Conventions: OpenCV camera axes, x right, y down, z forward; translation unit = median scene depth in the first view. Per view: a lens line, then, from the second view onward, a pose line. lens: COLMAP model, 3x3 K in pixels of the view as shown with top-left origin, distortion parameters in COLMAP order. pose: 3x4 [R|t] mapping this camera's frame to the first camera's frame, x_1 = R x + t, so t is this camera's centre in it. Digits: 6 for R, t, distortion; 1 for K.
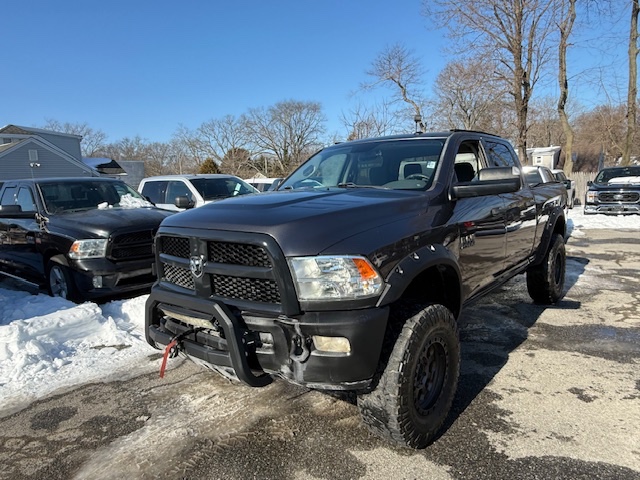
lens RADIAL K [[429.1, 0, 317.9], [0, 429.1, 243.9], [0, 0, 1]] dist [-0.002809, 0.001891]
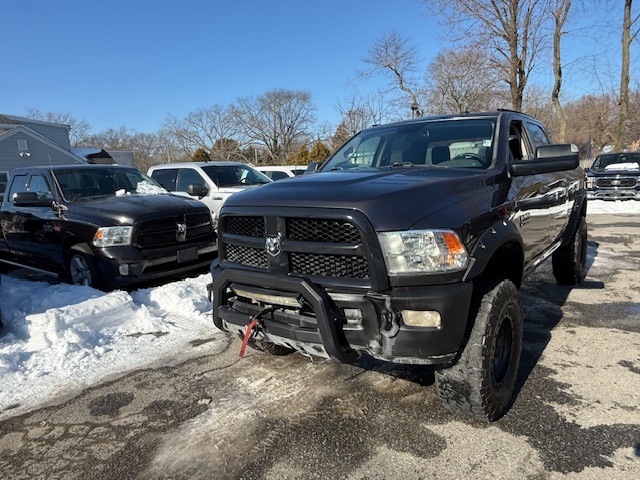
lens RADIAL K [[429.1, 0, 324.1], [0, 429.1, 245.3], [0, 0, 1]] dist [-0.002809, 0.001891]
pose [[0.999107, -0.013882, 0.039897, -0.120558], [0.012904, 0.999612, 0.024674, 0.018319], [-0.040224, -0.024138, 0.998899, 0.006098]]
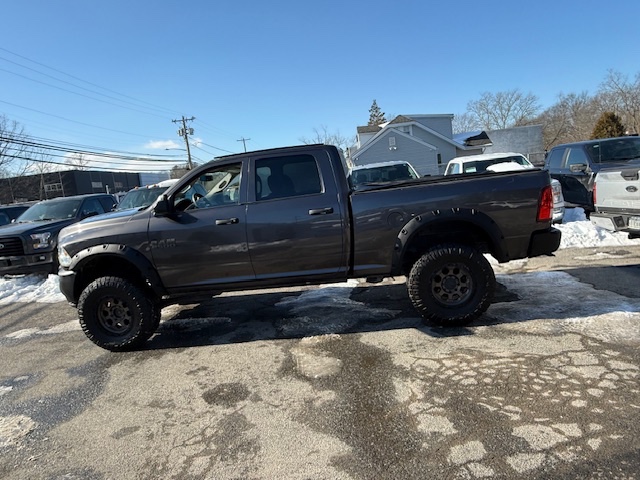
lens RADIAL K [[429.1, 0, 320.6], [0, 429.1, 245.4], [0, 0, 1]] dist [-0.002809, 0.001891]
pose [[0.556923, 0.099840, -0.824541, 1.384544], [-0.023255, 0.994234, 0.104680, -0.125236], [0.830238, -0.039123, 0.556034, 0.452558]]
